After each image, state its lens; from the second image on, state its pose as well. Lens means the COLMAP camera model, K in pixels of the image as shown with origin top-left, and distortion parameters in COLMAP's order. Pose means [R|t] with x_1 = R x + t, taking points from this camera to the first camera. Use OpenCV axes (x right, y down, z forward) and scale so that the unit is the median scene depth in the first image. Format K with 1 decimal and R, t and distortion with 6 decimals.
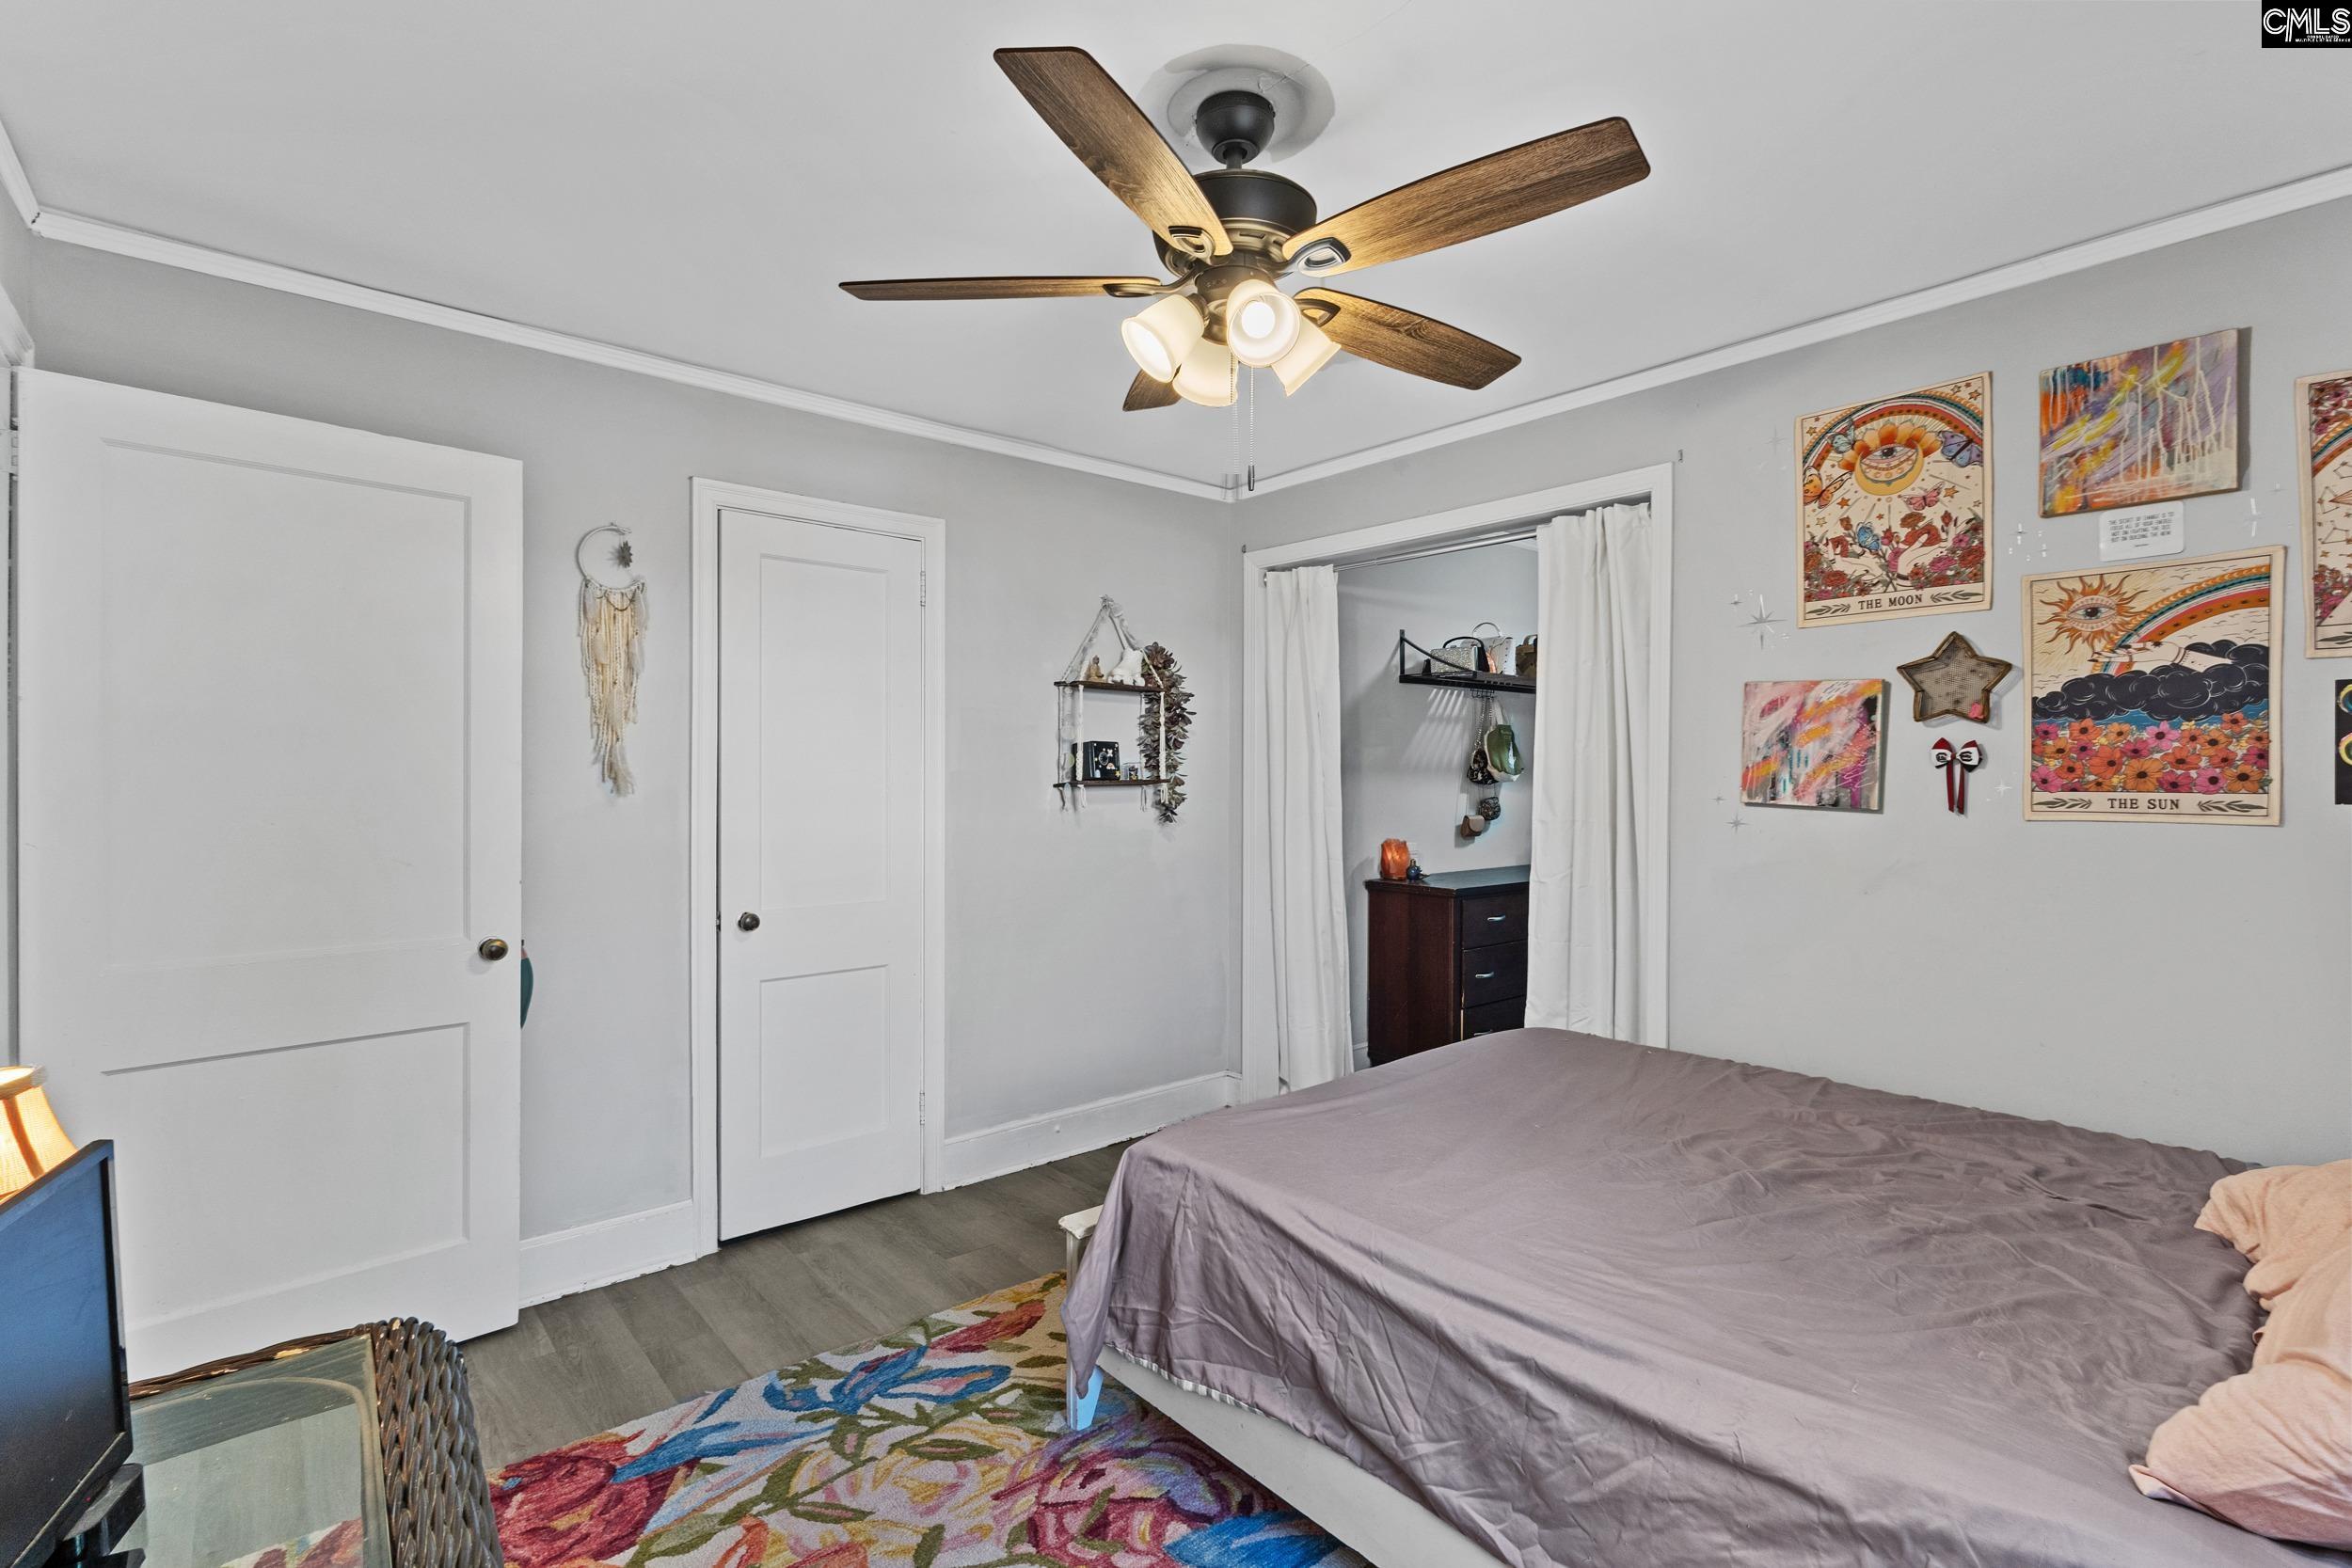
lens RADIAL K [[1096.2, 0, 1194.0], [0, 1096.2, 780.6], [0, 0, 1]] dist [-0.010249, 0.000531]
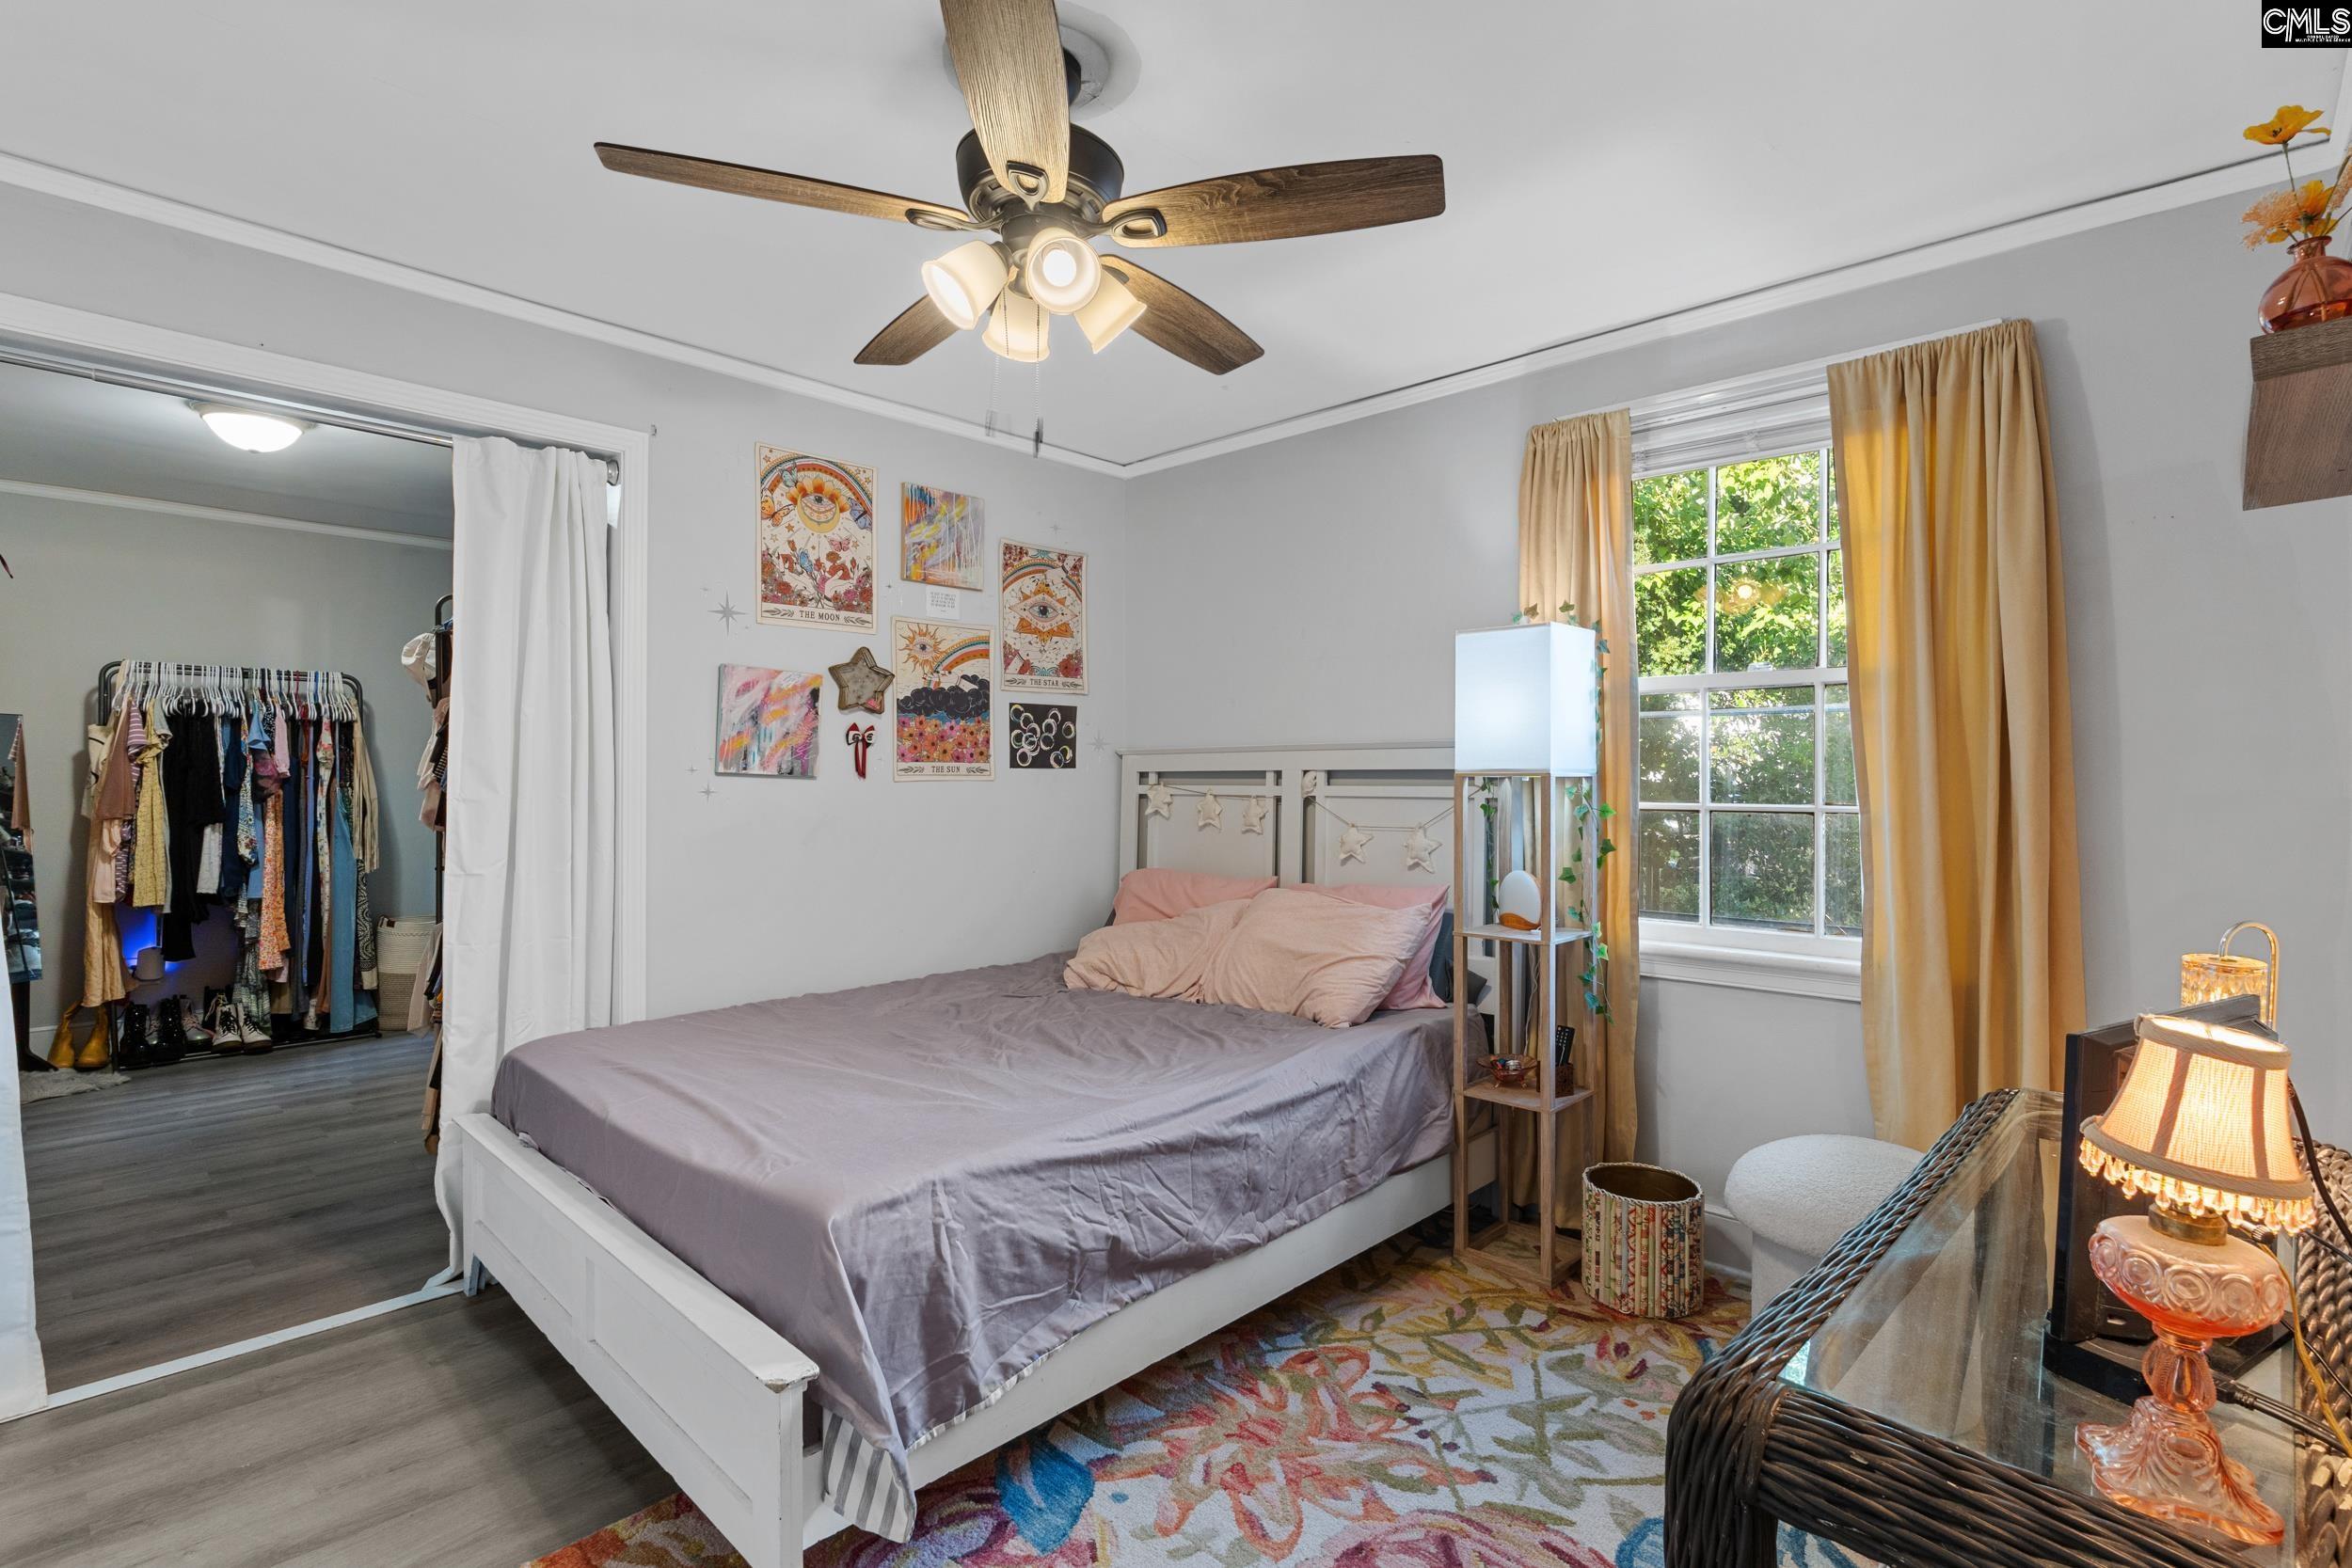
lens RADIAL K [[1096.2, 0, 1191.1], [0, 1096.2, 775.6], [0, 0, 1]] dist [-0.010249, 0.000531]
pose [[-0.106310, -0.001557, 0.994332, -0.709636], [0.005363, 0.999983, 0.002139, 0.025887], [-0.994319, 0.005560, -0.106299, 0.710465]]
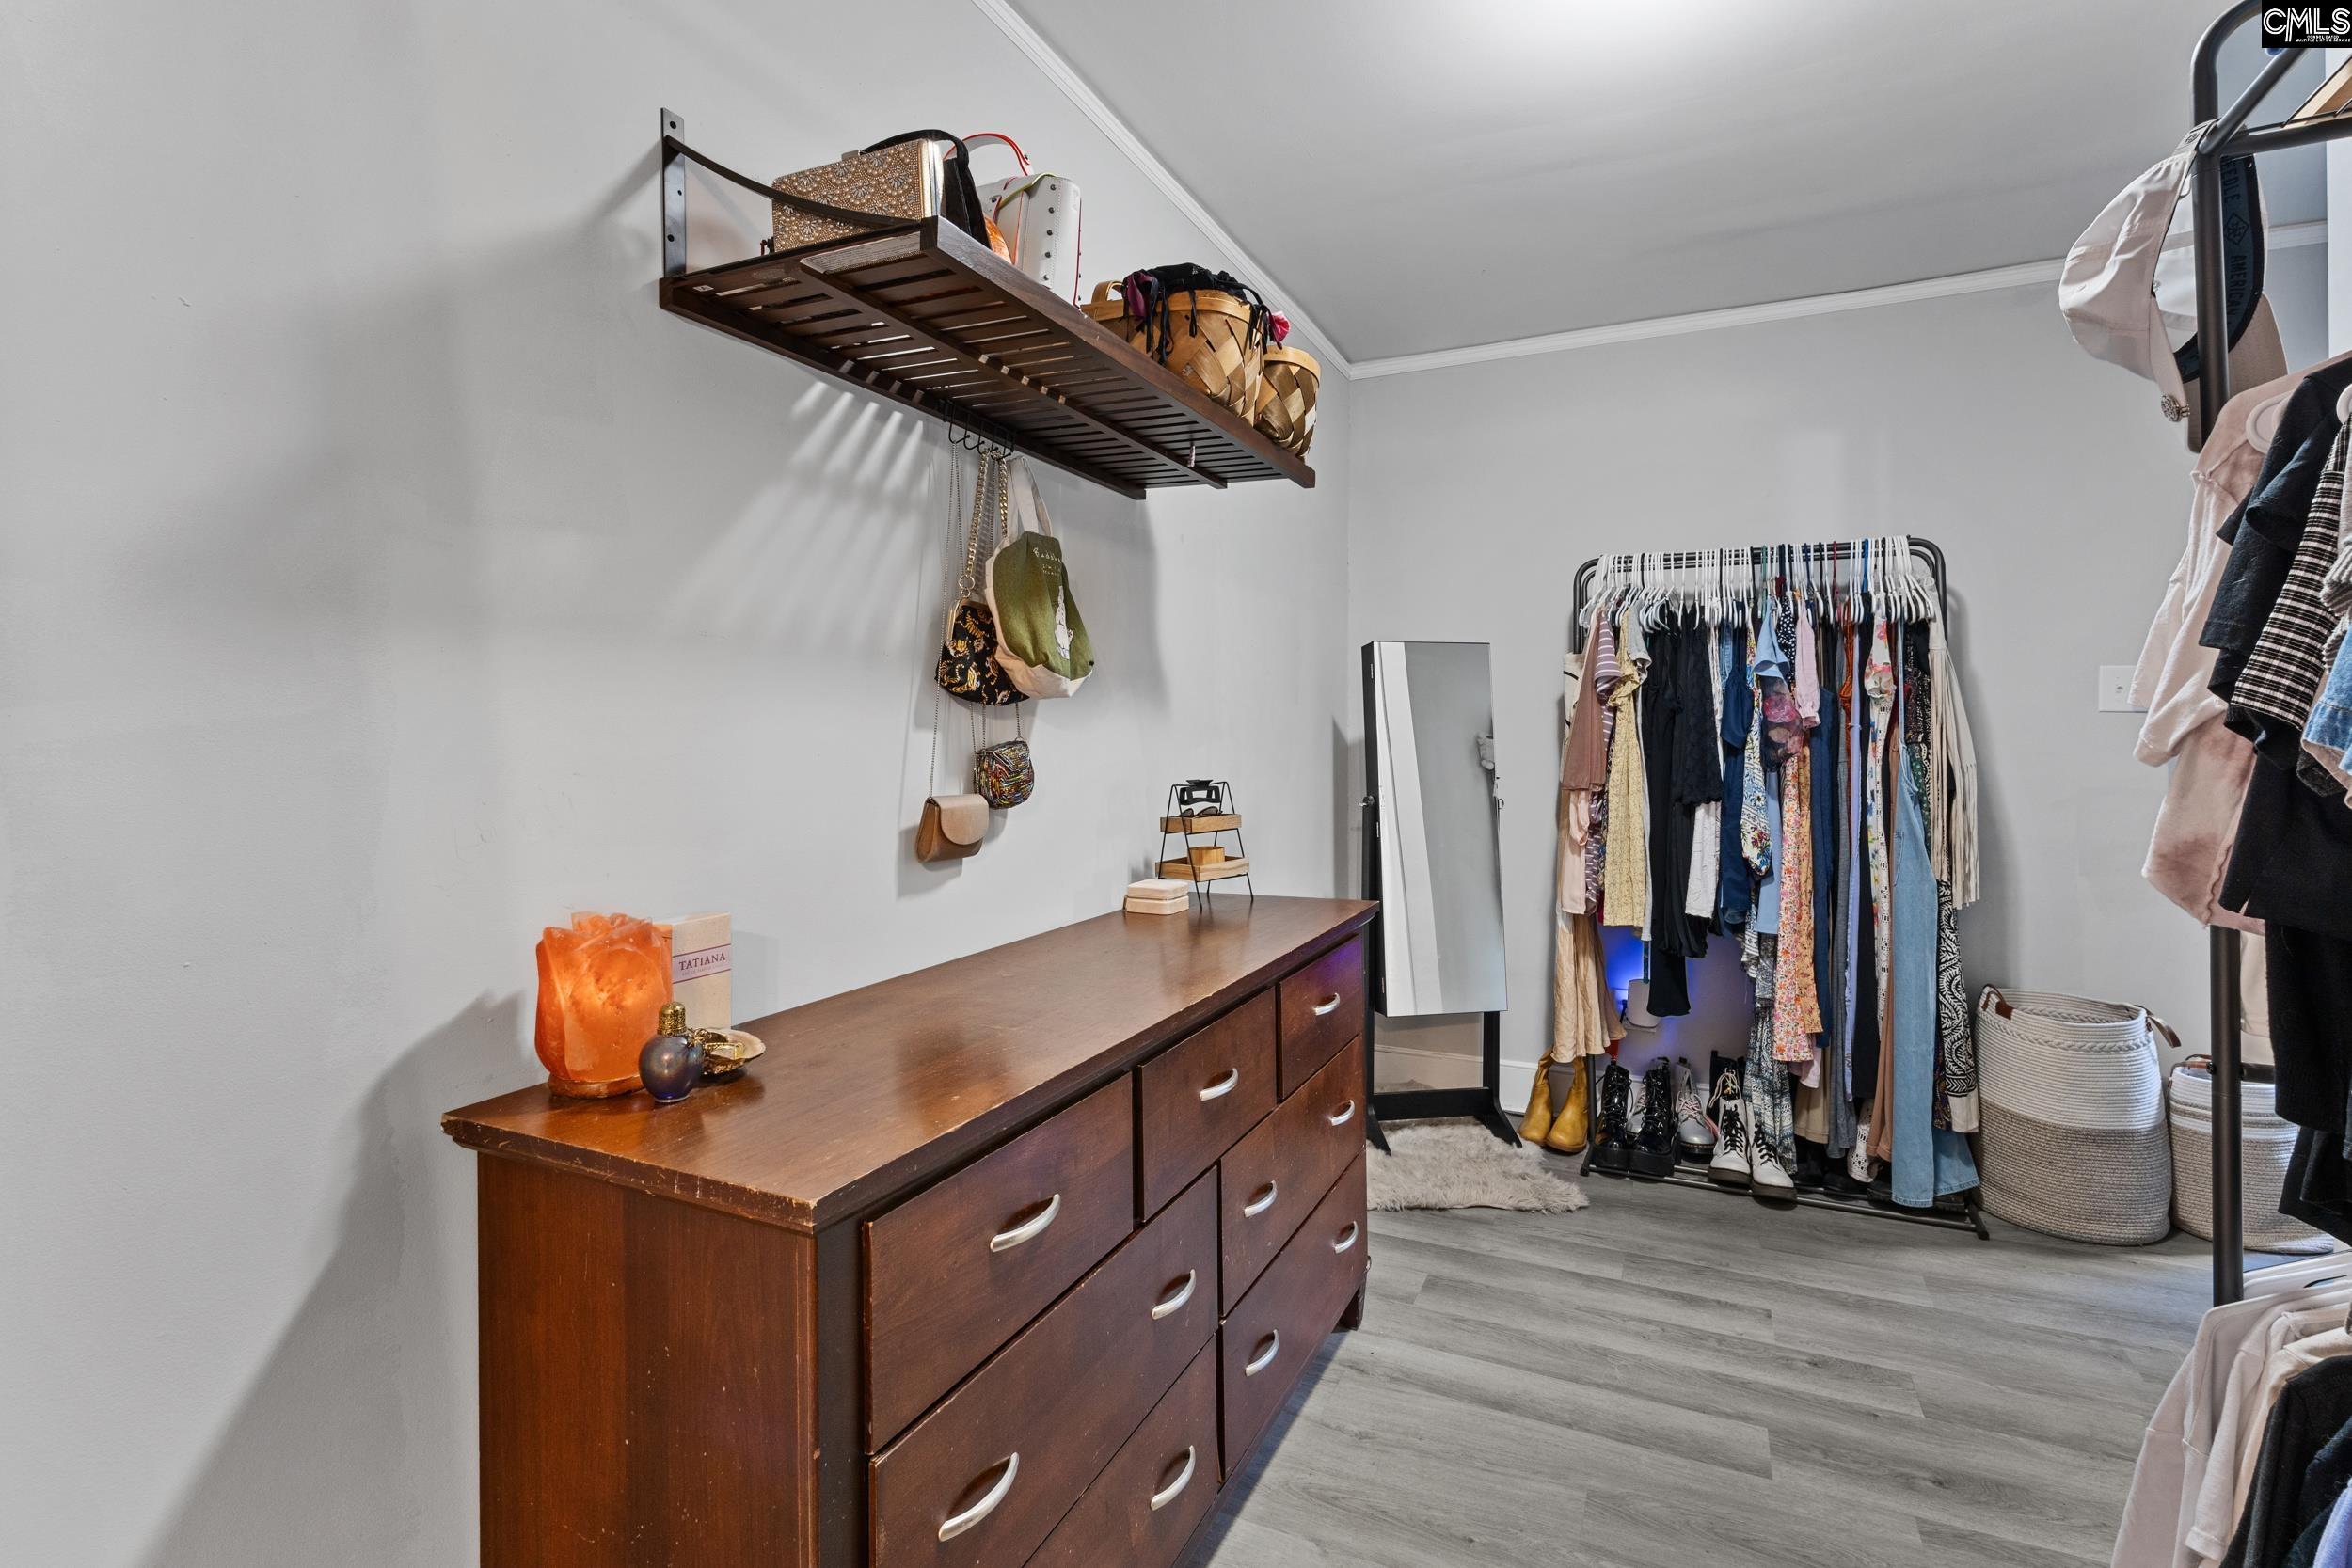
lens RADIAL K [[1096.2, 0, 1167.9], [0, 1096.2, 726.3], [0, 0, 1]] dist [-0.010249, 0.000531]
pose [[0.920208, -0.005654, 0.391388, 0.374600], [0.011629, 0.999849, -0.012897, 0.031894], [-0.391256, 0.016419, 0.920135, 1.357444]]
